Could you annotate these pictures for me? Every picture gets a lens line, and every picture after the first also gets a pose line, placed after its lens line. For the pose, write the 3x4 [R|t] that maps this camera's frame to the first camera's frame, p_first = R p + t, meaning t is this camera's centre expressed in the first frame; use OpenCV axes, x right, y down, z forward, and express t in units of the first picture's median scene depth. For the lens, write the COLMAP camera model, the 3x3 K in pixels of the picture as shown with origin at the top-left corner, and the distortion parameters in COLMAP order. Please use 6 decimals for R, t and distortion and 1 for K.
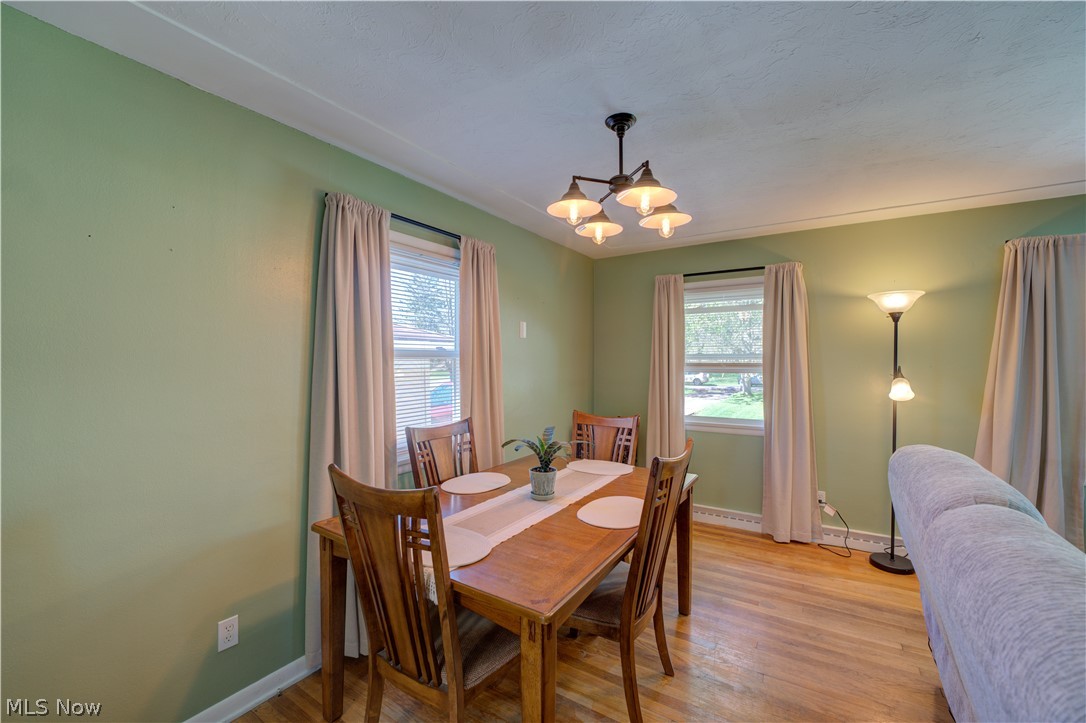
lens RADIAL K [[439.5, 0, 541.2], [0, 439.5, 365.2], [0, 0, 1]] dist [-0.035206, 0.007168]
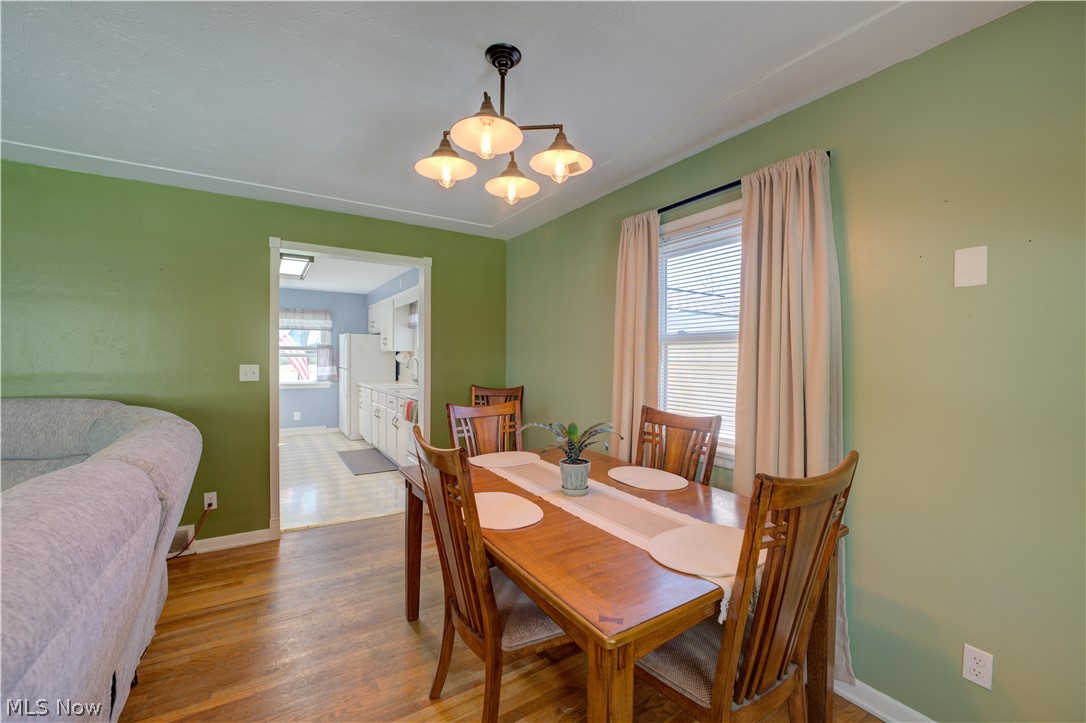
lens RADIAL K [[439.5, 0, 541.2], [0, 439.5, 365.2], [0, 0, 1]] dist [-0.035206, 0.007168]
pose [[-0.414523, 0.010728, -0.909975, 0.596457], [-0.018389, 0.999628, 0.020162, 0.017558], [0.909853, 0.025092, -0.414172, 0.919106]]
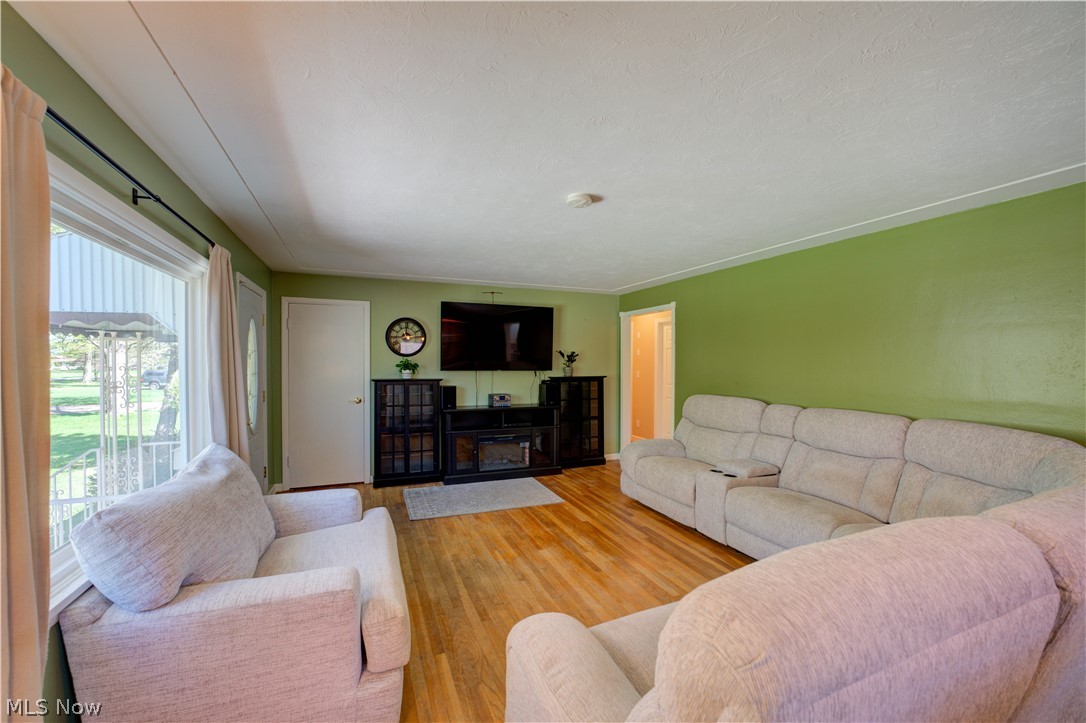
lens RADIAL K [[439.5, 0, 541.2], [0, 439.5, 365.2], [0, 0, 1]] dist [-0.035206, 0.007168]
pose [[-0.825973, -0.007866, 0.563655, 0.526076], [0.004690, 0.999772, 0.020825, -0.027275], [-0.563691, 0.019844, -0.825748, 0.927236]]
